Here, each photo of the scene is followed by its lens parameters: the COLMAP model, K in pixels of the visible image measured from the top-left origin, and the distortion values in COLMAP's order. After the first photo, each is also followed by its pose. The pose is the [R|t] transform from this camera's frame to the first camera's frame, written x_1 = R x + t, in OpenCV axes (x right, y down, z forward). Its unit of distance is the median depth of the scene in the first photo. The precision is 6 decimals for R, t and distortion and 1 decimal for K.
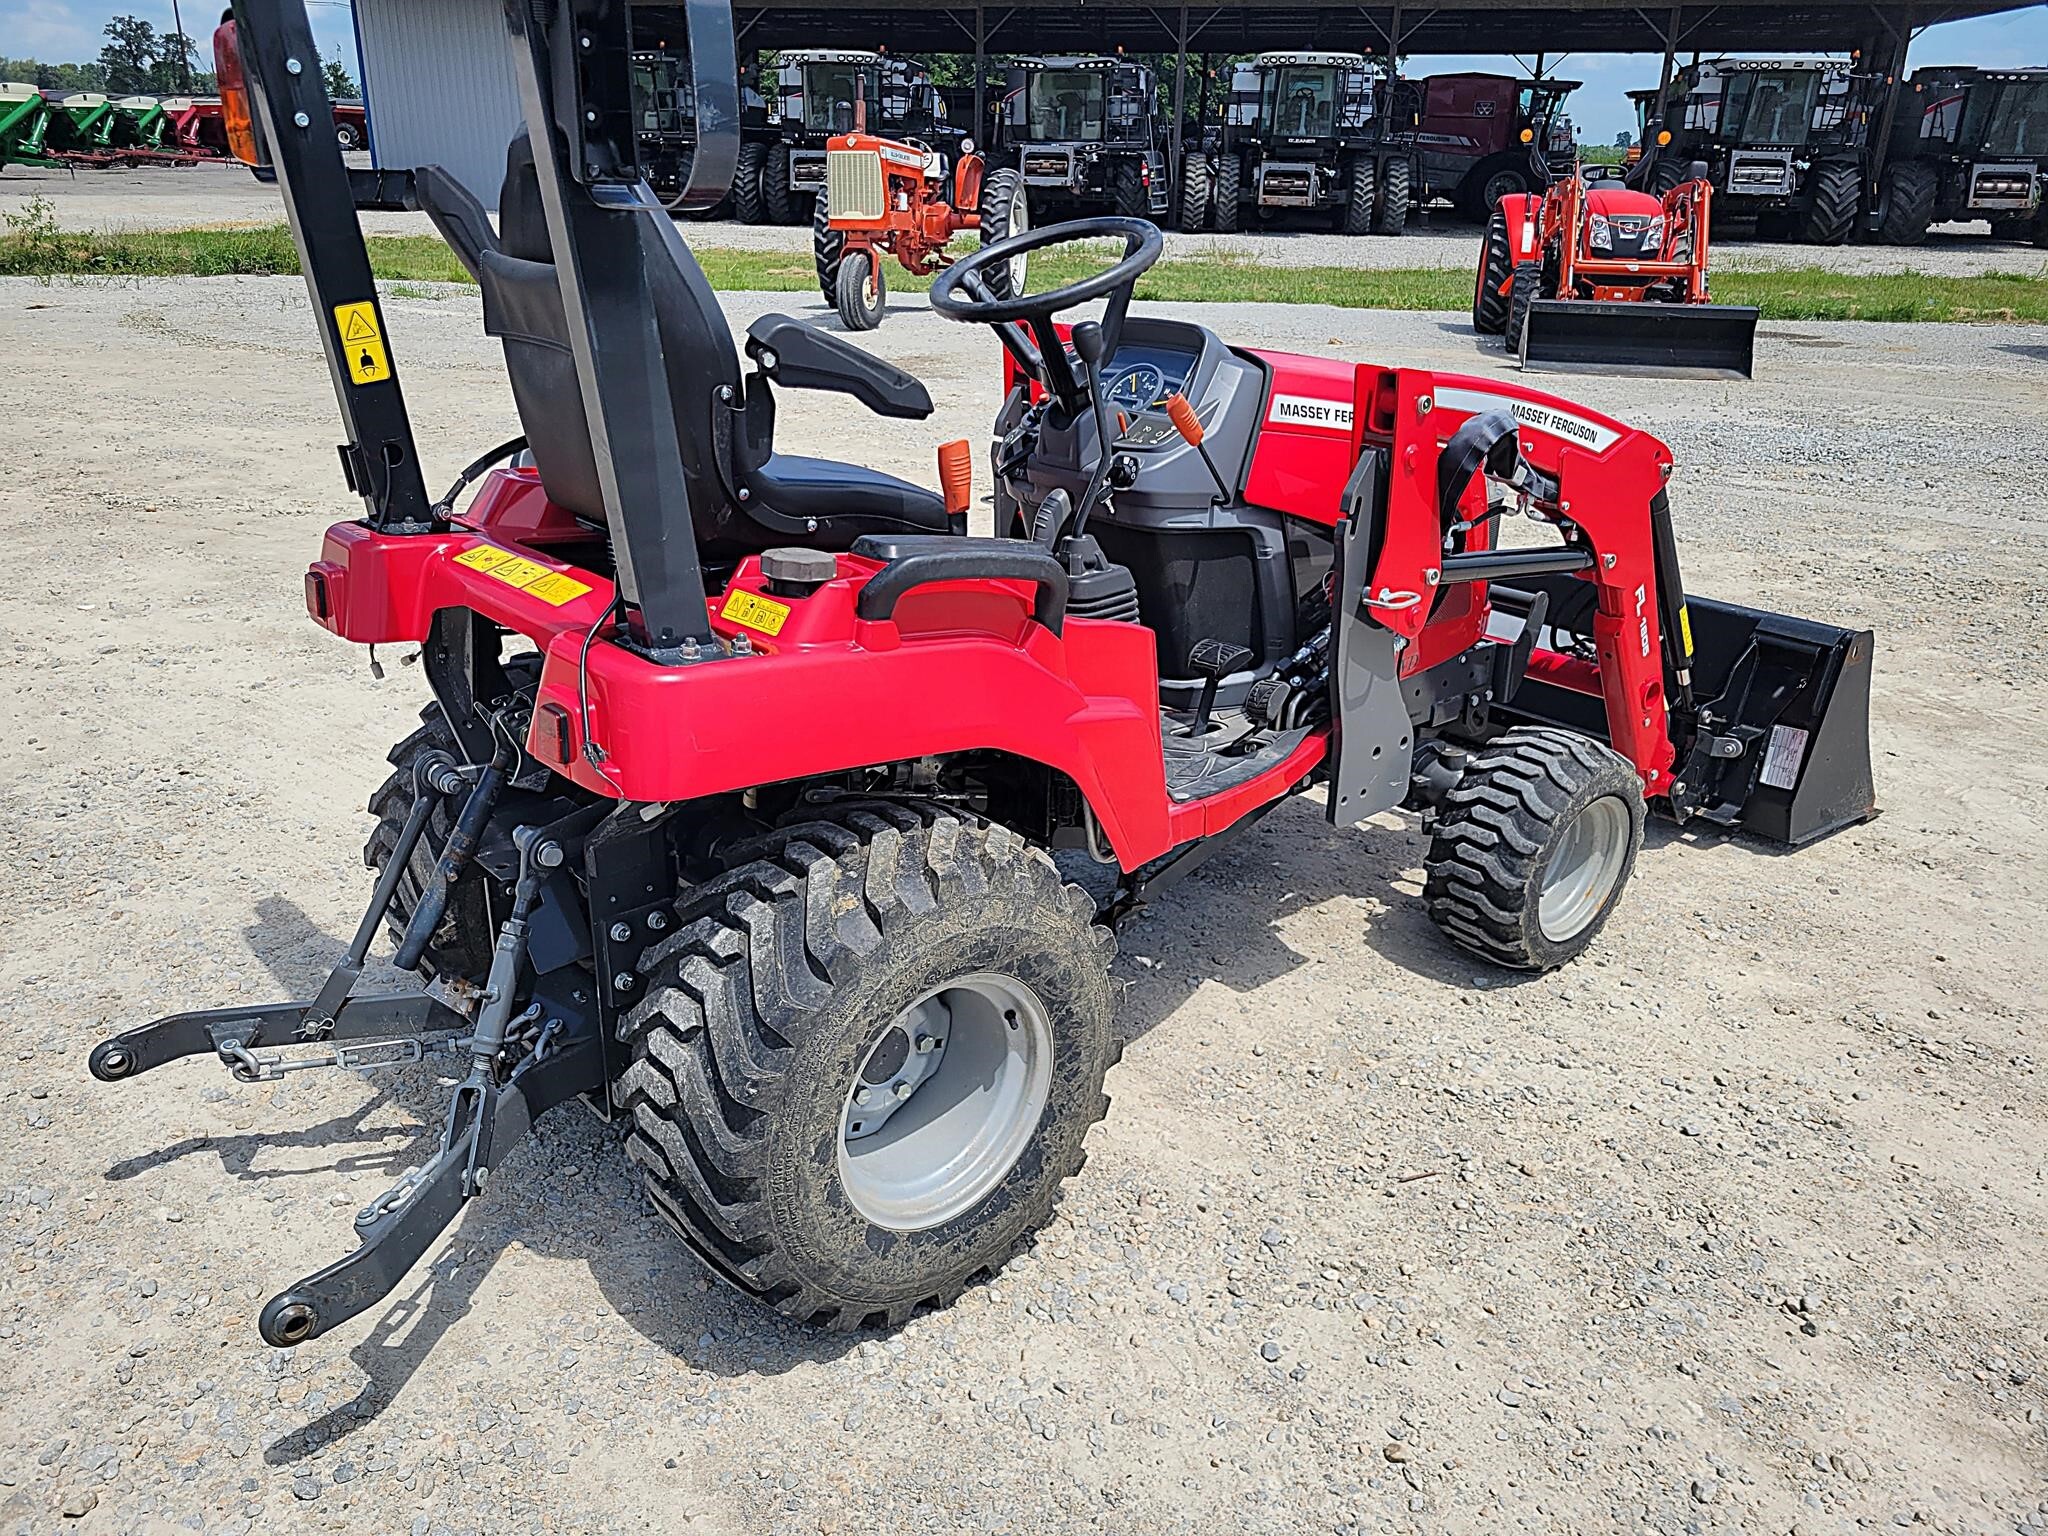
lens RADIAL K [[1532.3, 0, 1006.5], [0, 1532.3, 782.6], [0, 0, 1]] dist [0.055927, -0.042311]
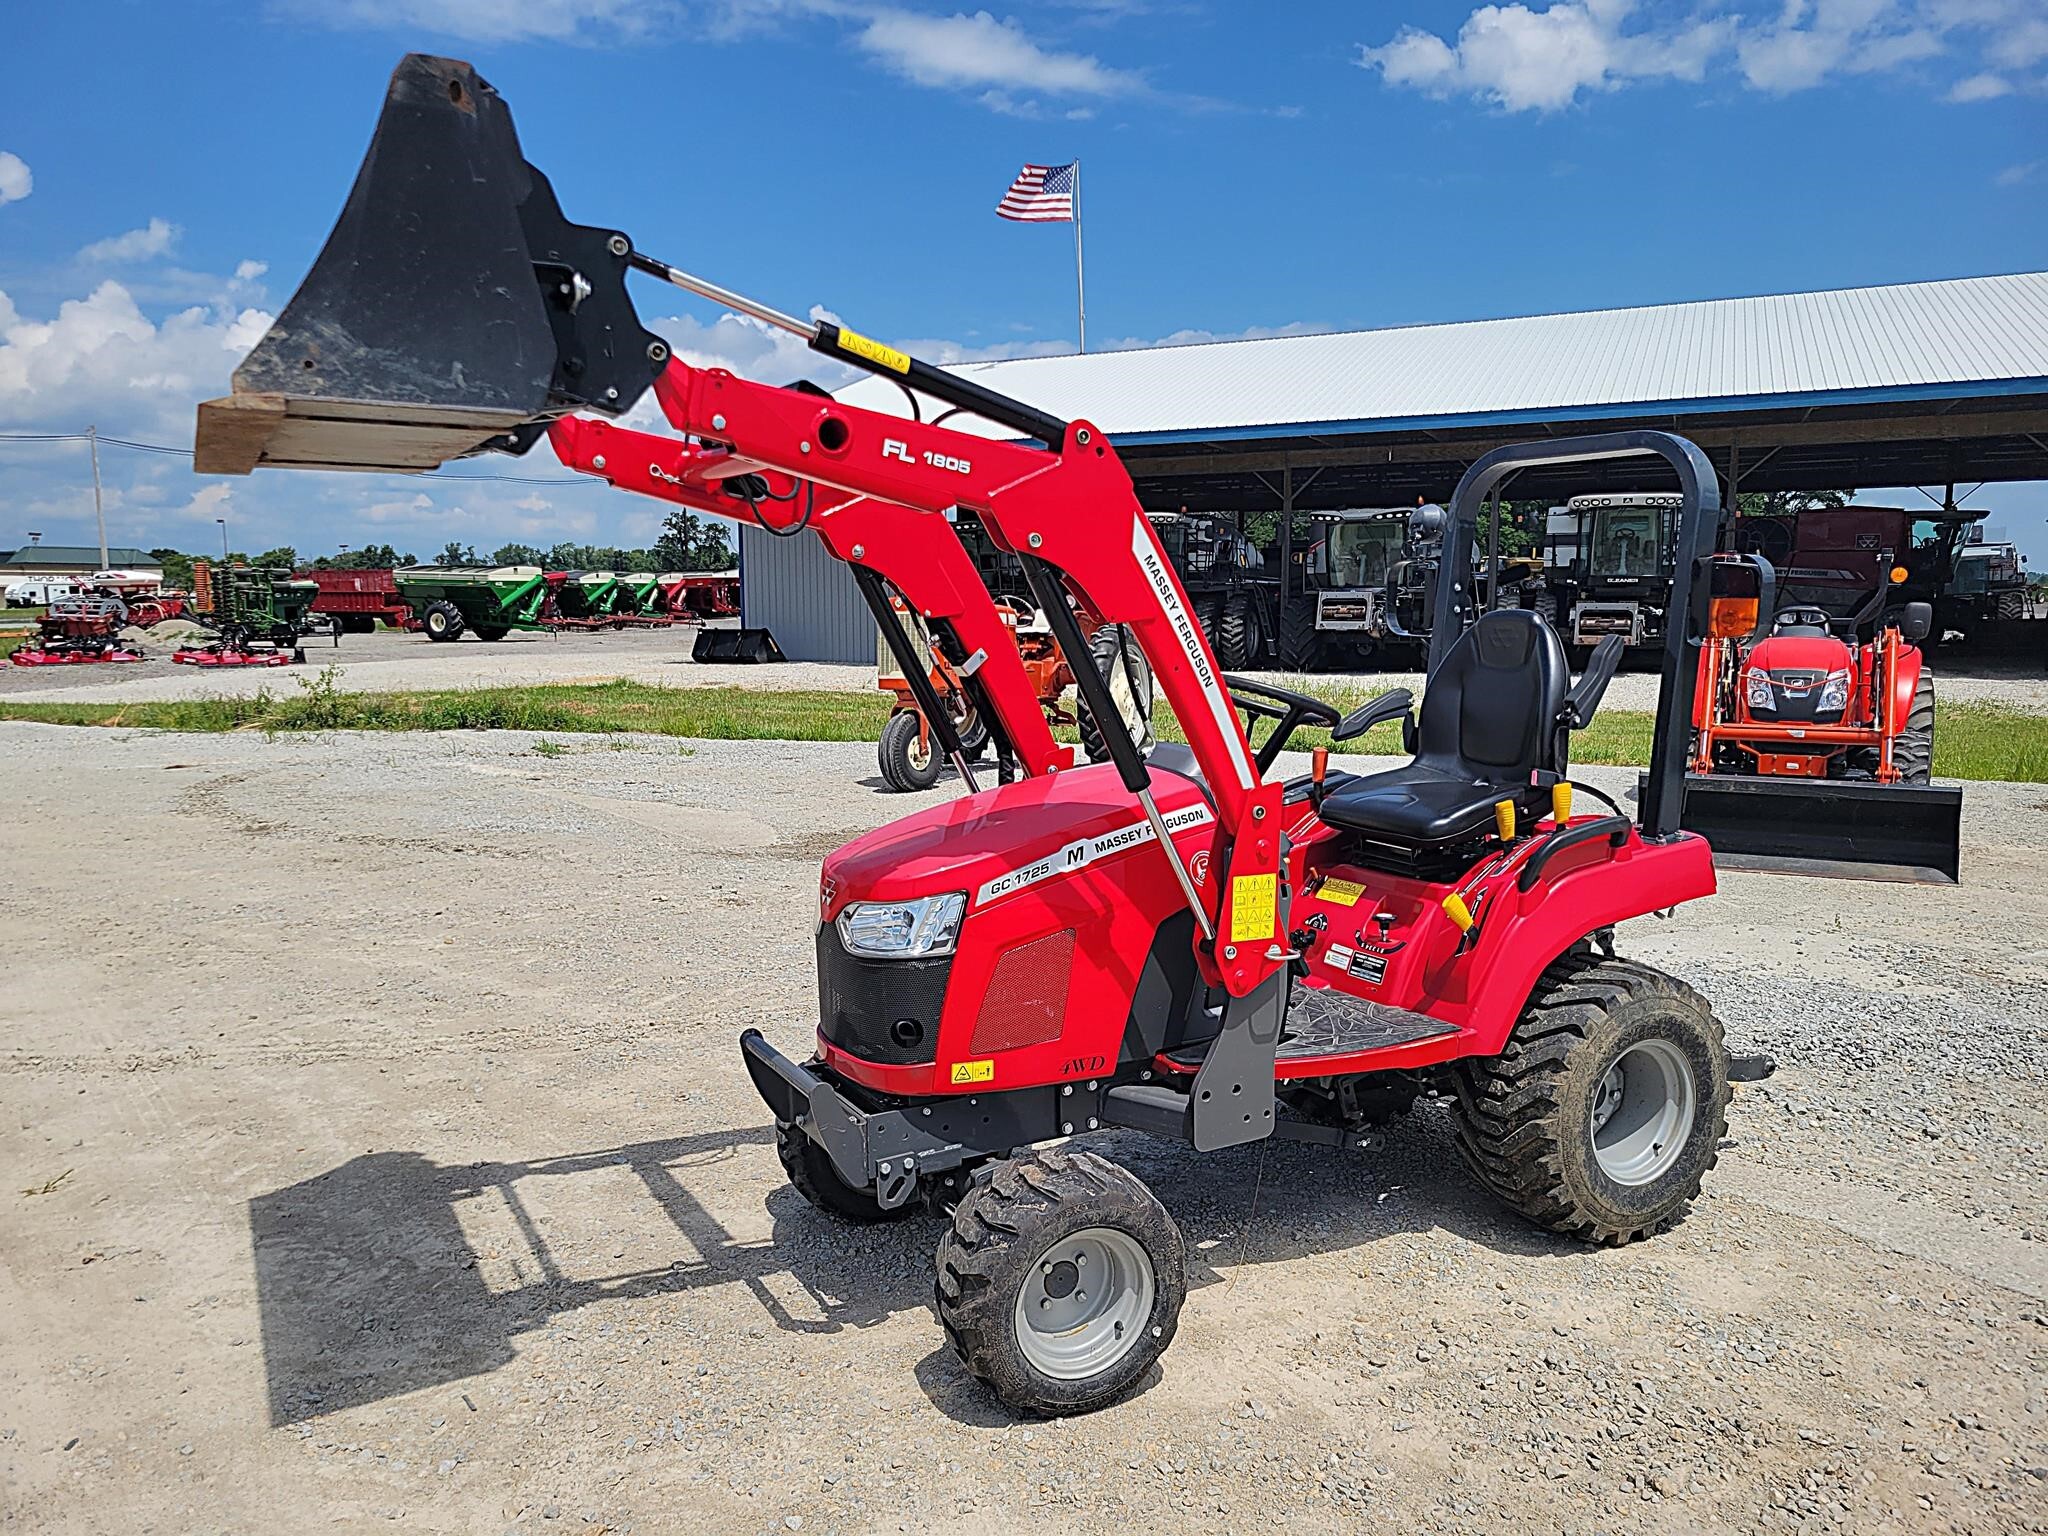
lens RADIAL K [[1532.3, 0, 1003.6], [0, 1532.3, 783.4], [0, 0, 1]] dist [0.055927, -0.042311]
pose [[0.961747, 0.009624, -0.273770, 0.088317], [-0.081701, 0.963978, -0.253125, -0.029946], [0.261472, 0.265809, 0.927889, 0.069251]]
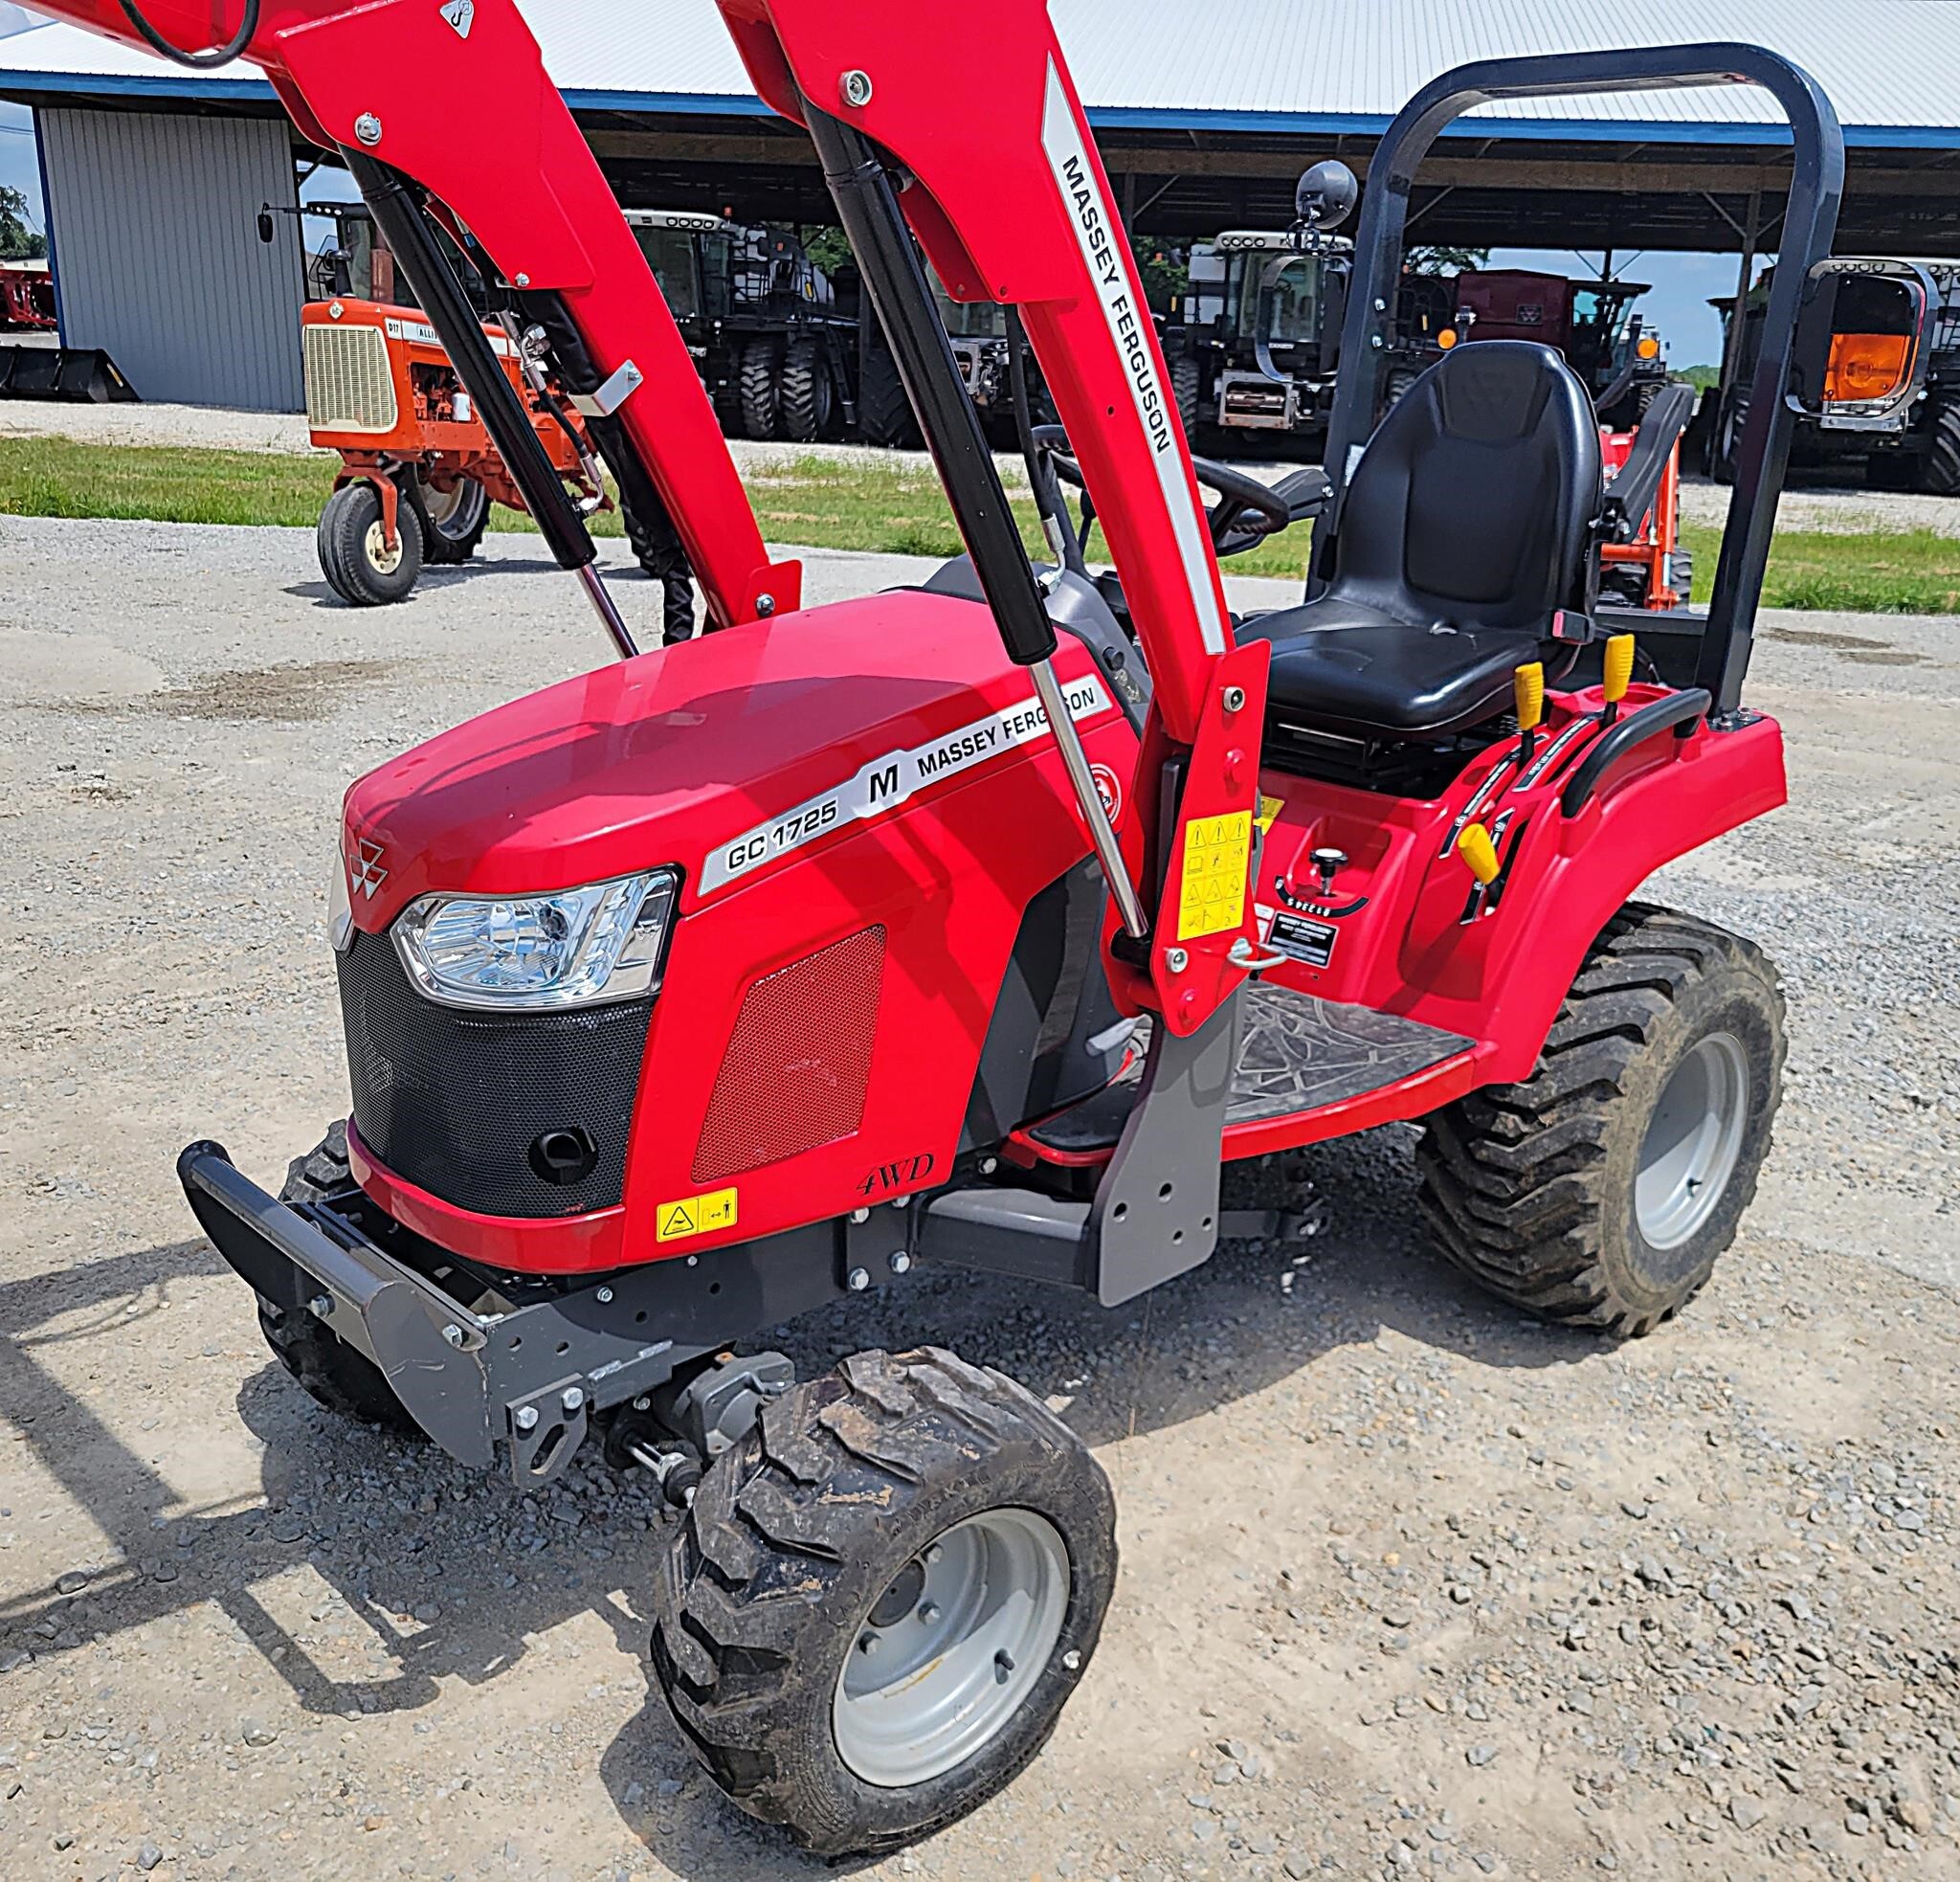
lens RADIAL K [[1893.3, 0, 1102.4], [0, 1893.3, 939.8], [0, 0, 1]] dist [0.031636, 0.000000]
pose [[0.999073, 0.014036, 0.040688, 0.071874], [-0.010371, 0.995985, -0.088916, -0.039481], [-0.041772, 0.088411, 0.995208, 0.099044]]
